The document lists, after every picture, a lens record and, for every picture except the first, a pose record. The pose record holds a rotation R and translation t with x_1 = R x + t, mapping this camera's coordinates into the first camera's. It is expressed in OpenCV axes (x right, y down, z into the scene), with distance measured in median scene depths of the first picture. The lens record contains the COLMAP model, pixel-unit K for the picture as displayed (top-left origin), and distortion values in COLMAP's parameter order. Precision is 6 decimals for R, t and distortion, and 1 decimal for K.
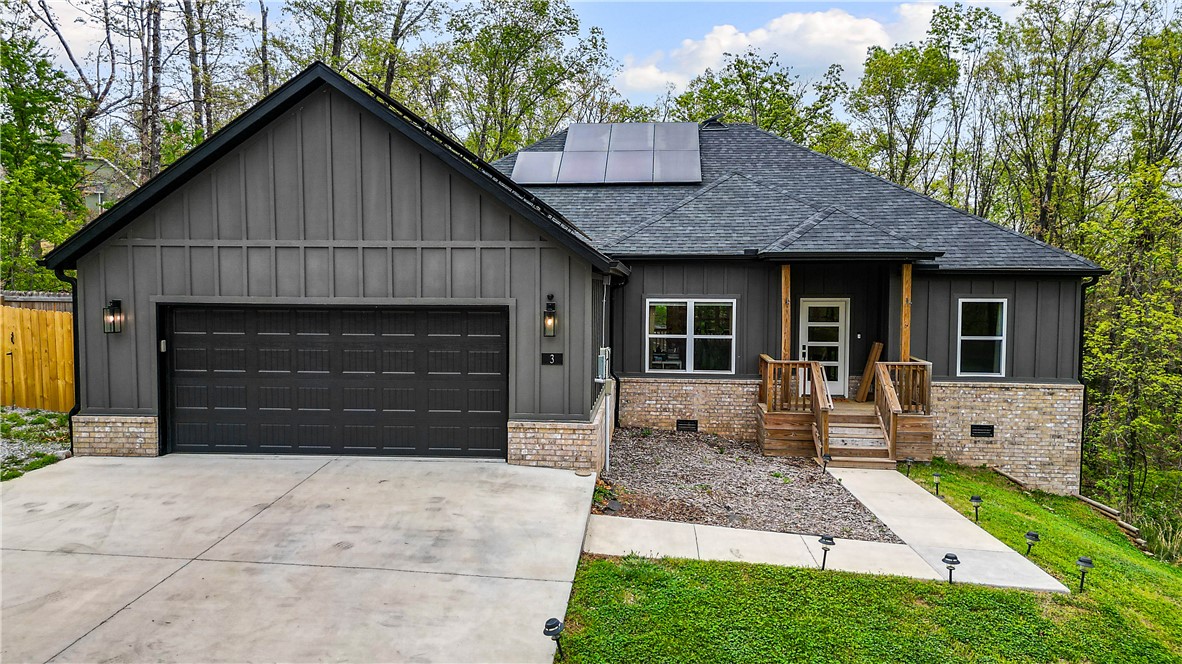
lens RADIAL K [[799.5, 0, 591.3], [0, 799.5, 331.7], [0, 0, 1]] dist [0.054745, -0.003134]
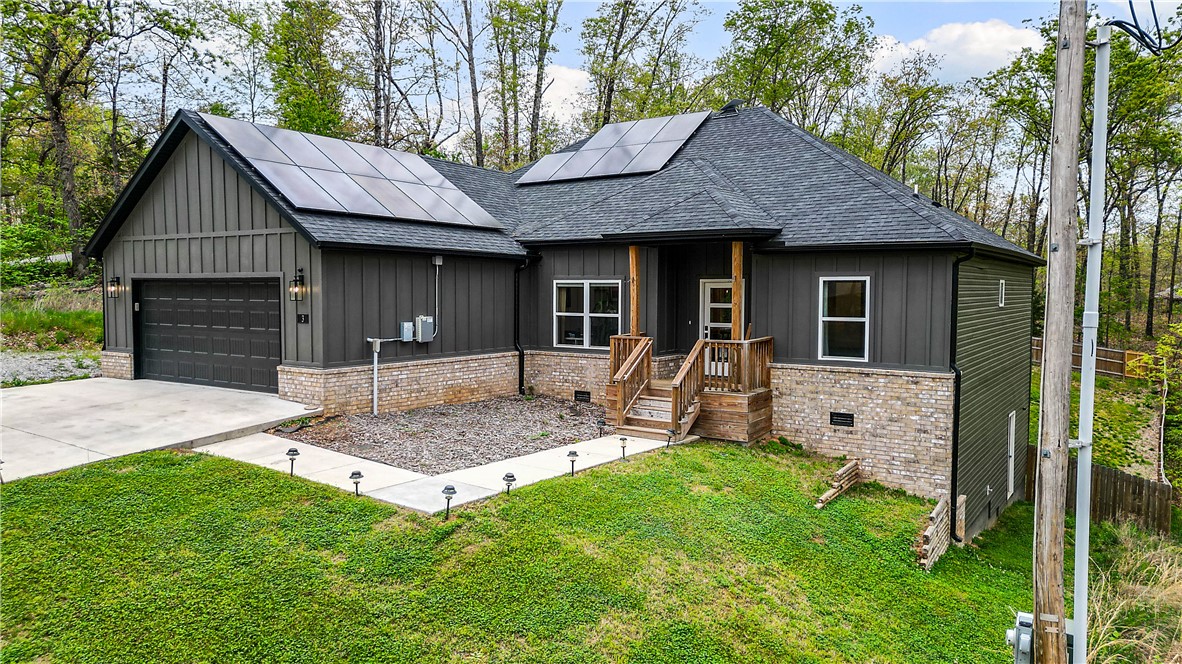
lens RADIAL K [[799.5, 0, 592.7], [0, 799.5, 331.1], [0, 0, 1]] dist [0.054745, -0.003134]
pose [[0.879703, 0.023088, -0.474963, 0.668651], [-0.025299, 0.999678, 0.001736, 0.027236], [0.474850, 0.010489, 0.880004, 0.052951]]
